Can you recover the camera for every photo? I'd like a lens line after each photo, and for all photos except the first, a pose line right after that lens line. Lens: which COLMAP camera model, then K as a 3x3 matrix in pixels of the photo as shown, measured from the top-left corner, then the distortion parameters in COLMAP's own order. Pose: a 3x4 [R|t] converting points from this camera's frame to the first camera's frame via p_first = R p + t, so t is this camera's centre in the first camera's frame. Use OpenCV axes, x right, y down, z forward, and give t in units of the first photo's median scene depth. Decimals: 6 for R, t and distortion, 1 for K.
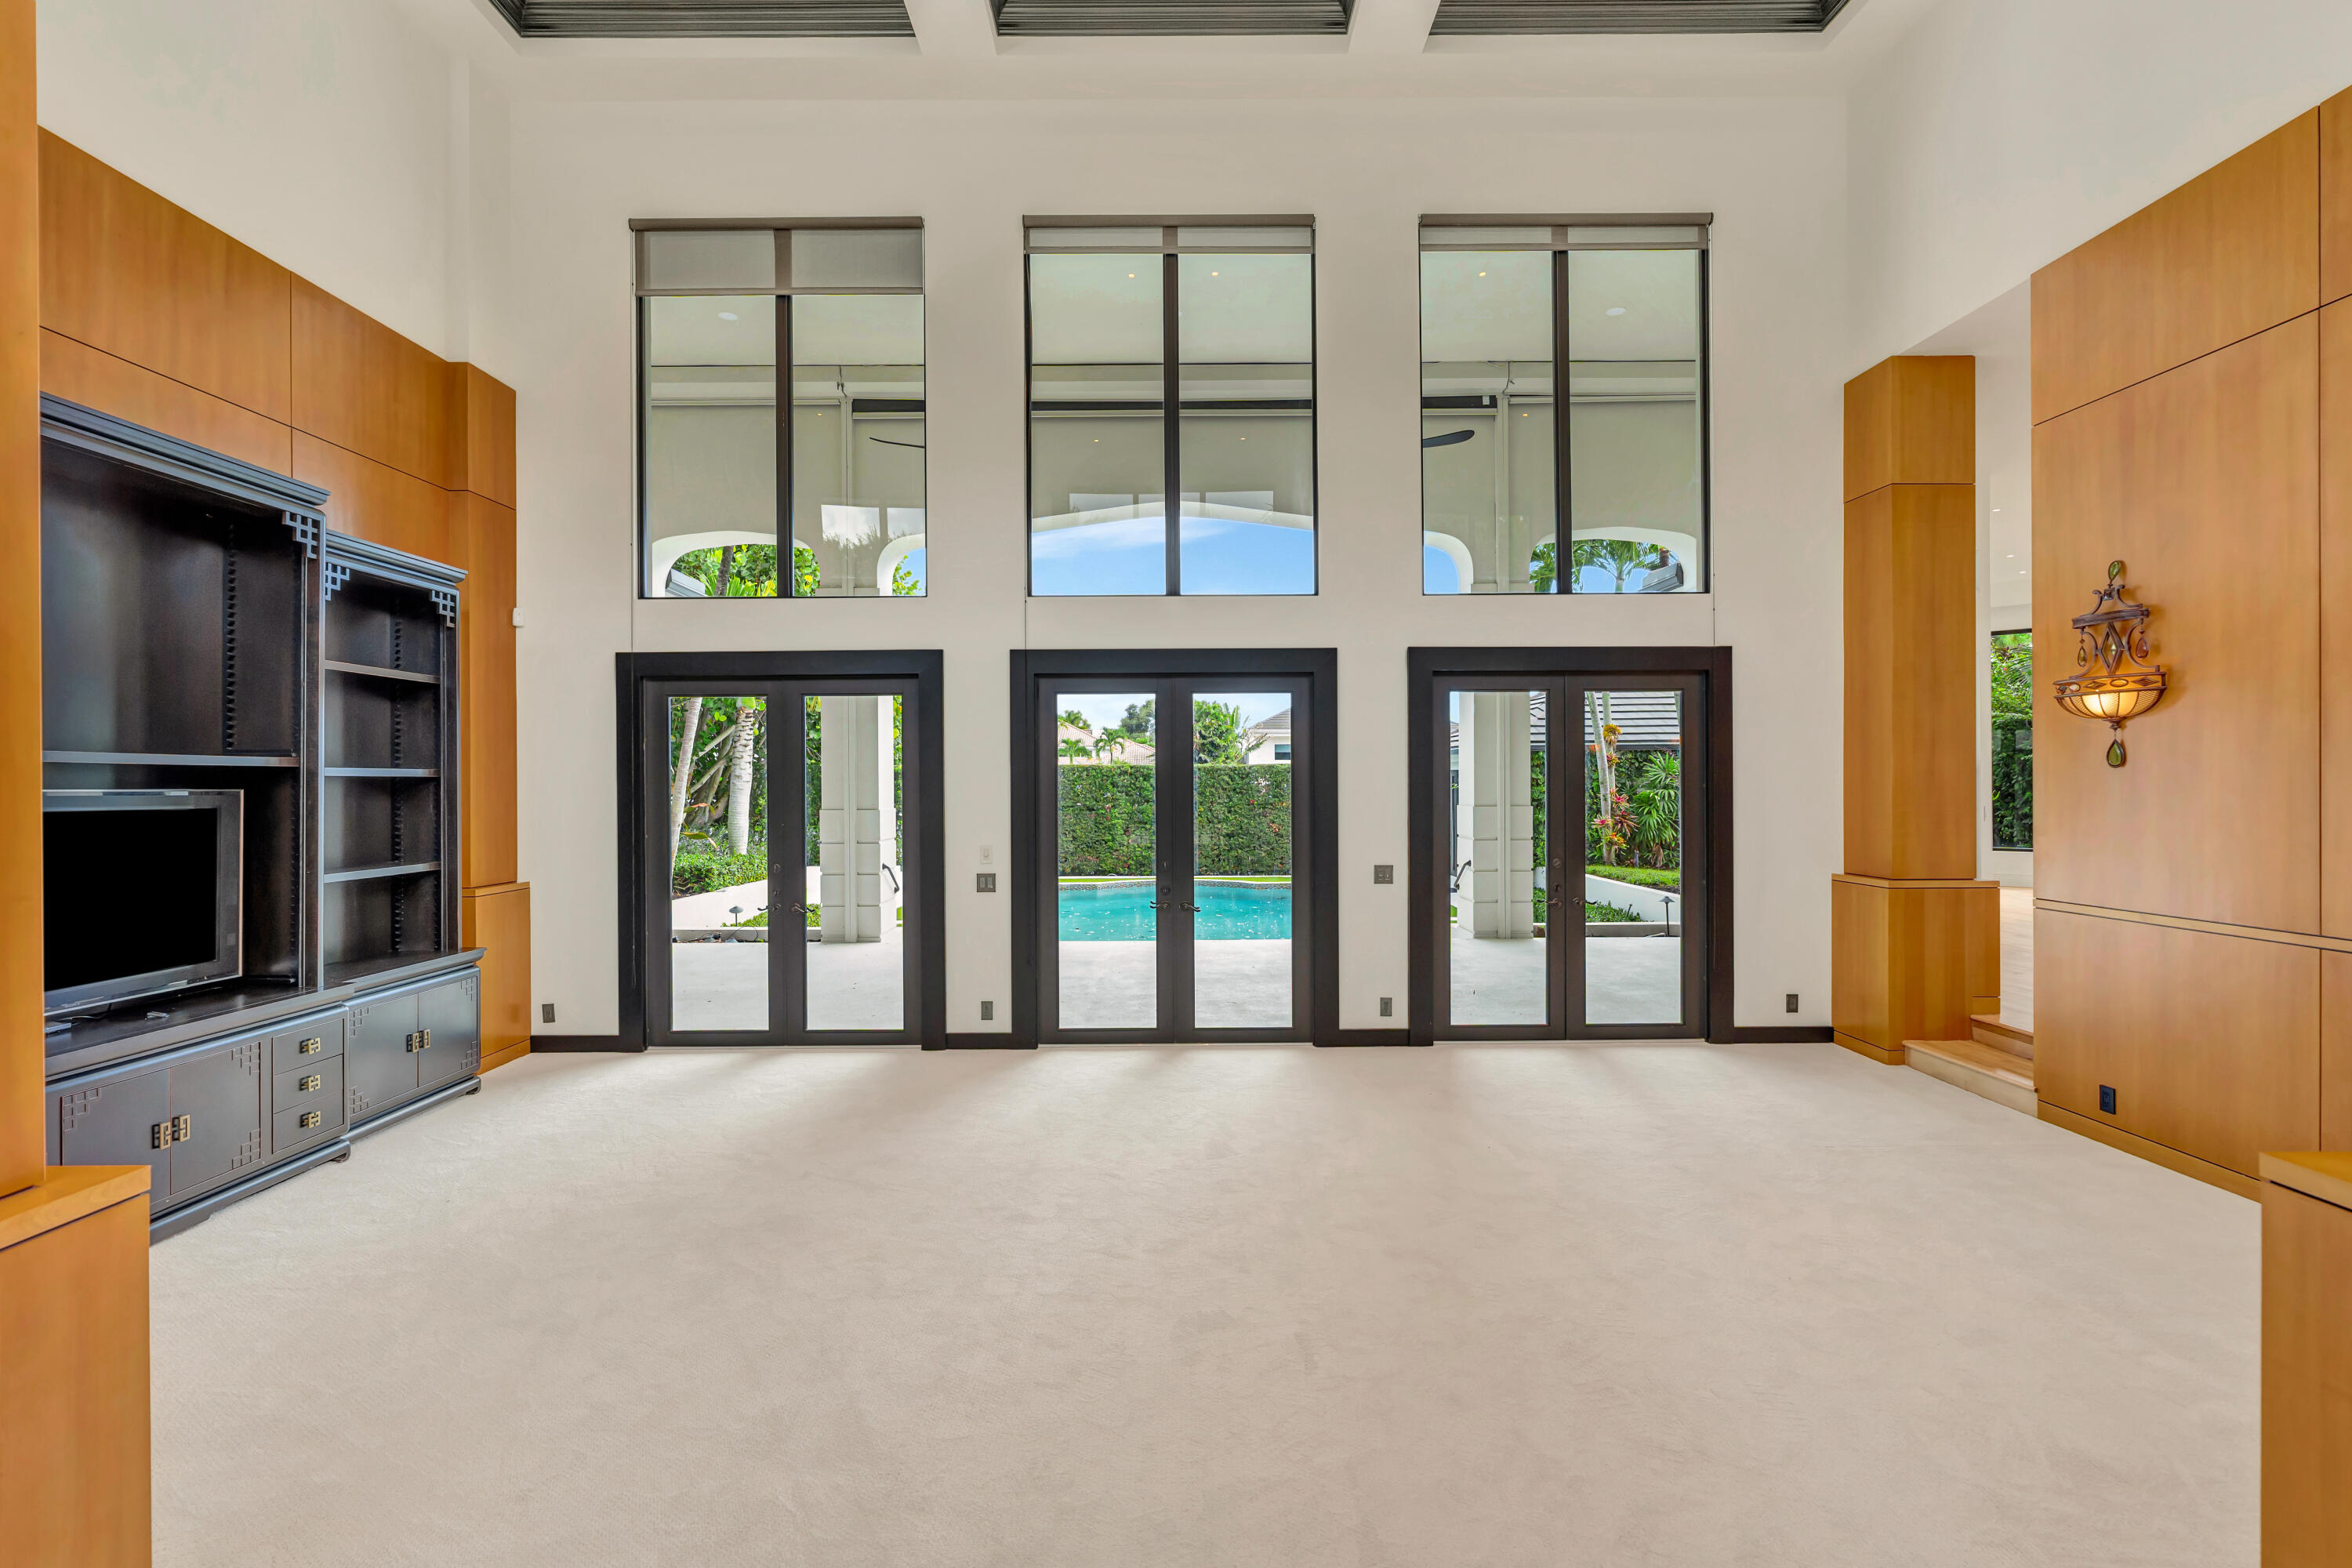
lens RADIAL K [[1074.8, 0, 1171.6], [0, 1074.8, 775.3], [0, 0, 1]] dist [-0.000172, 0.000176]
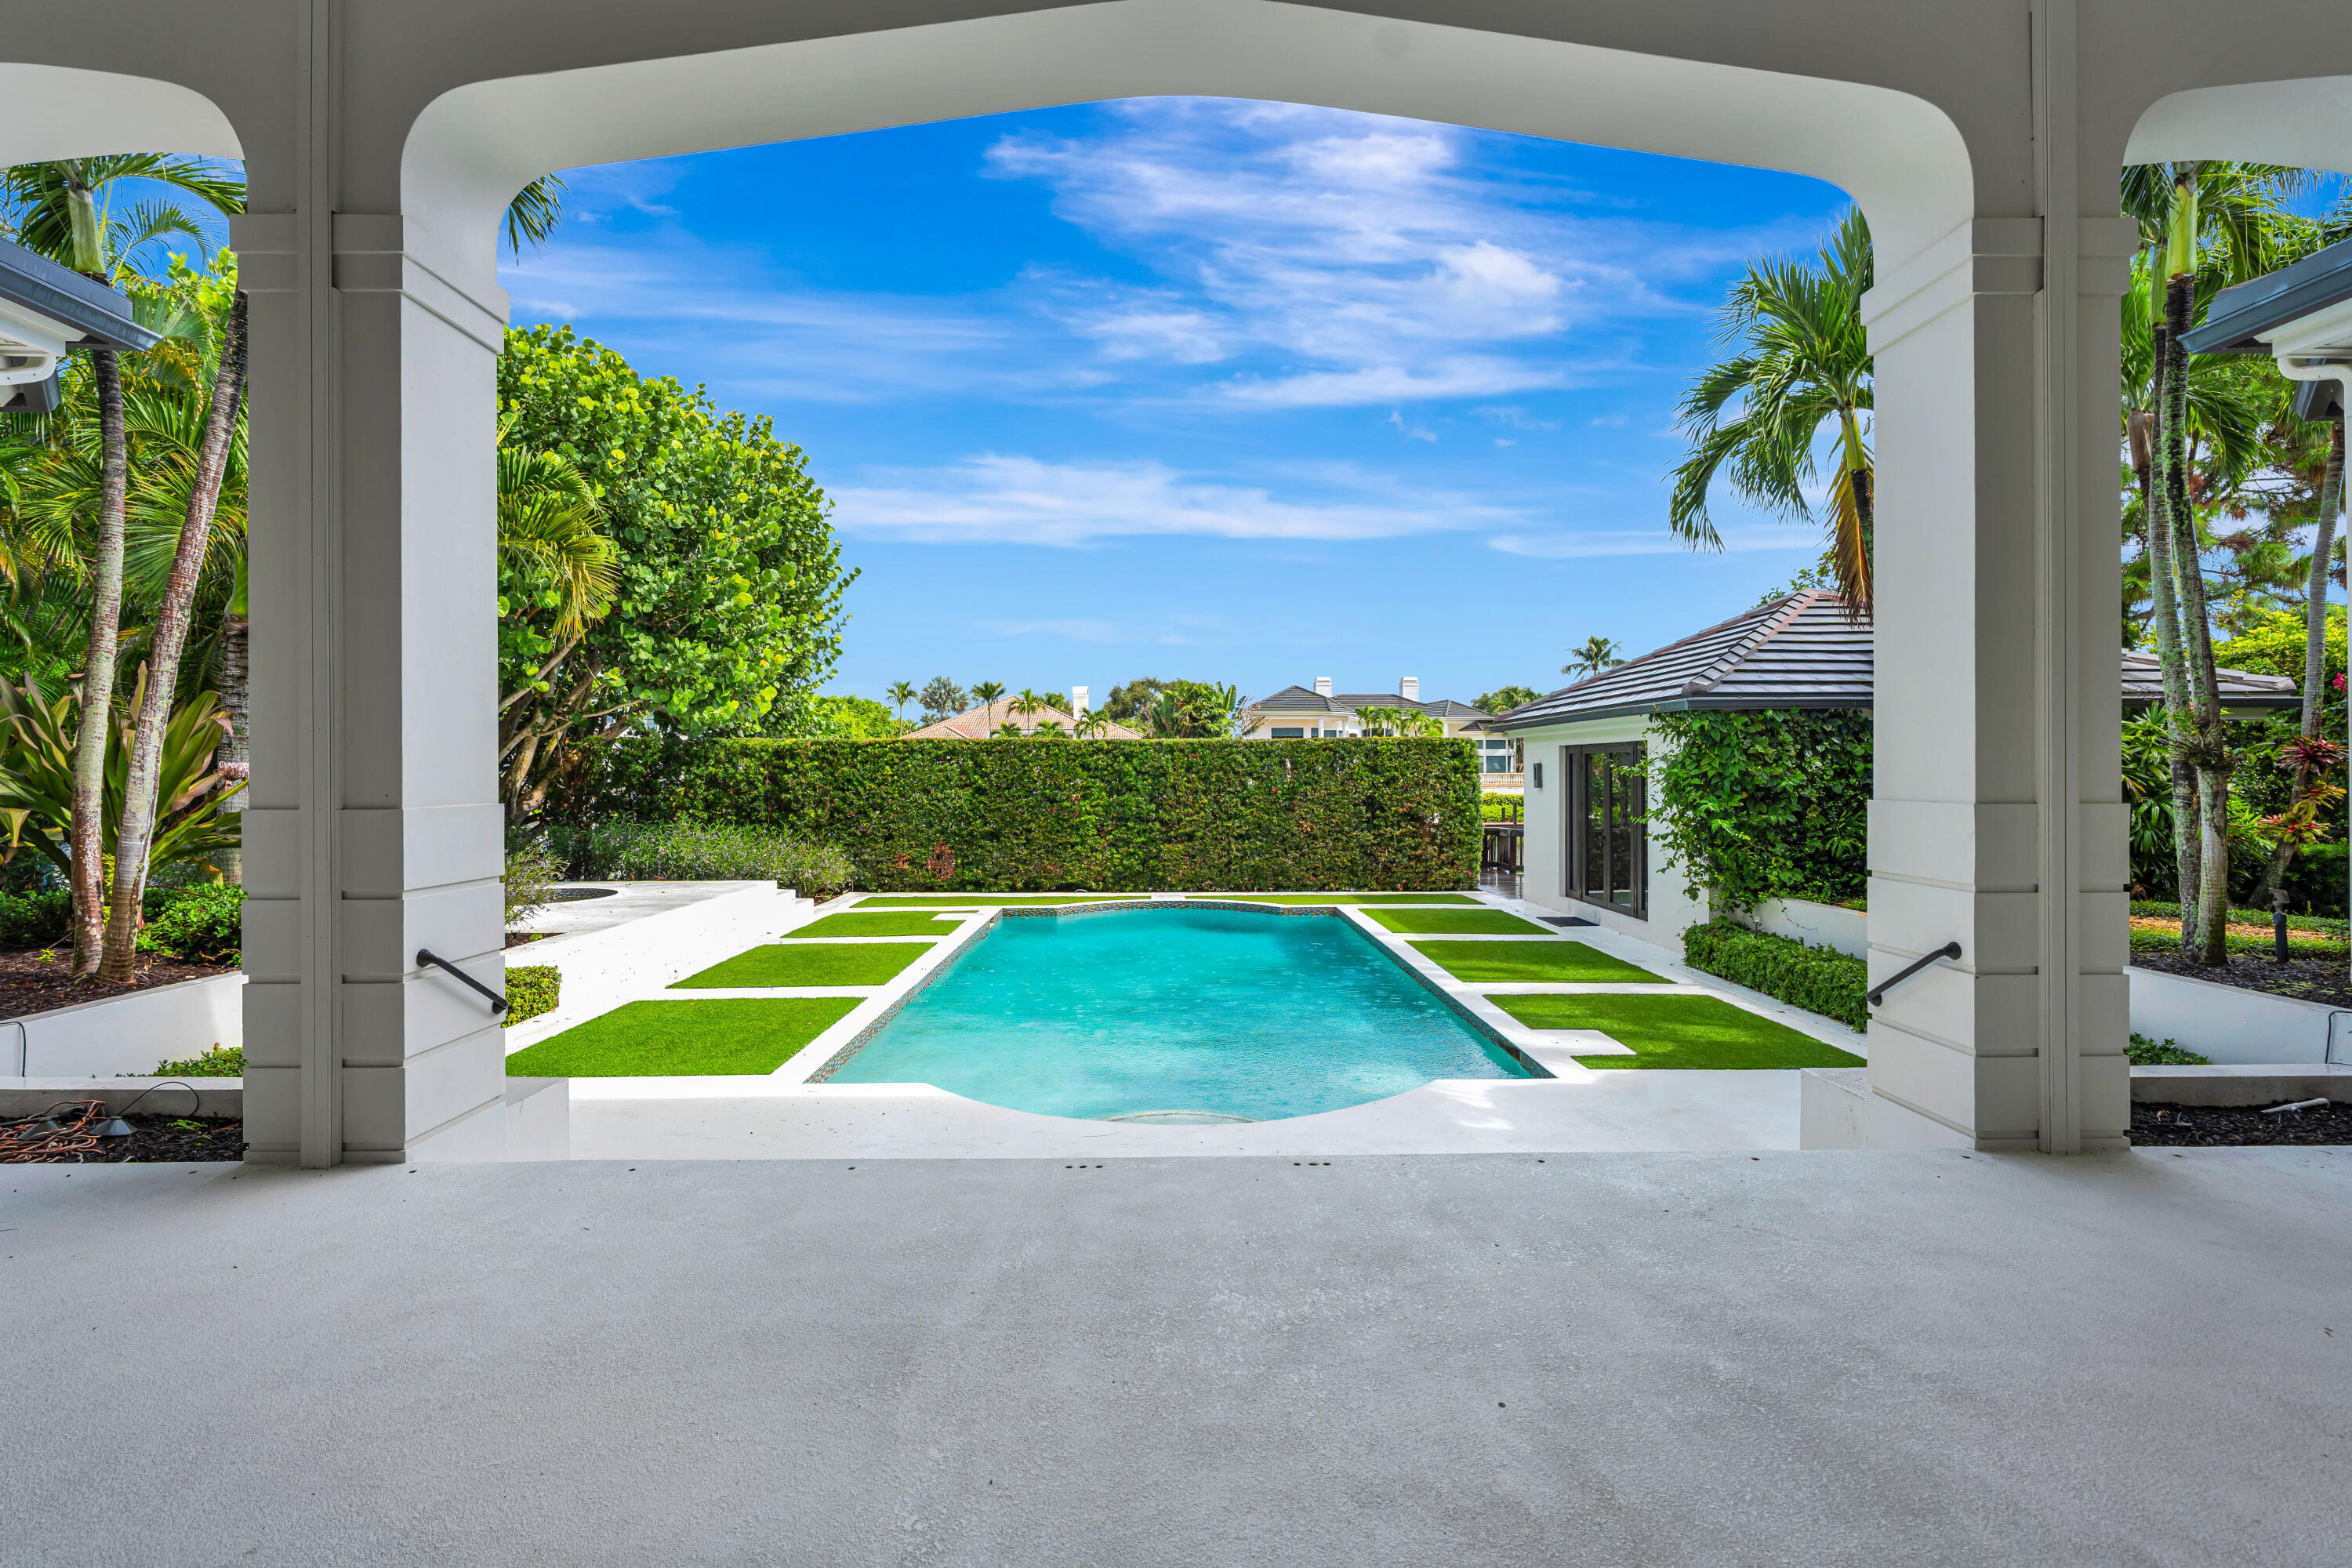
lens RADIAL K [[1074.8, 0, 1171.6], [0, 1074.8, 775.3], [0, 0, 1]] dist [-0.000172, 0.000176]
pose [[0.999923, 0.001352, 0.012322, -0.003256], [-0.001466, 0.999956, 0.009280, 0.007696], [-0.012309, -0.009298, 0.999881, 0.275285]]
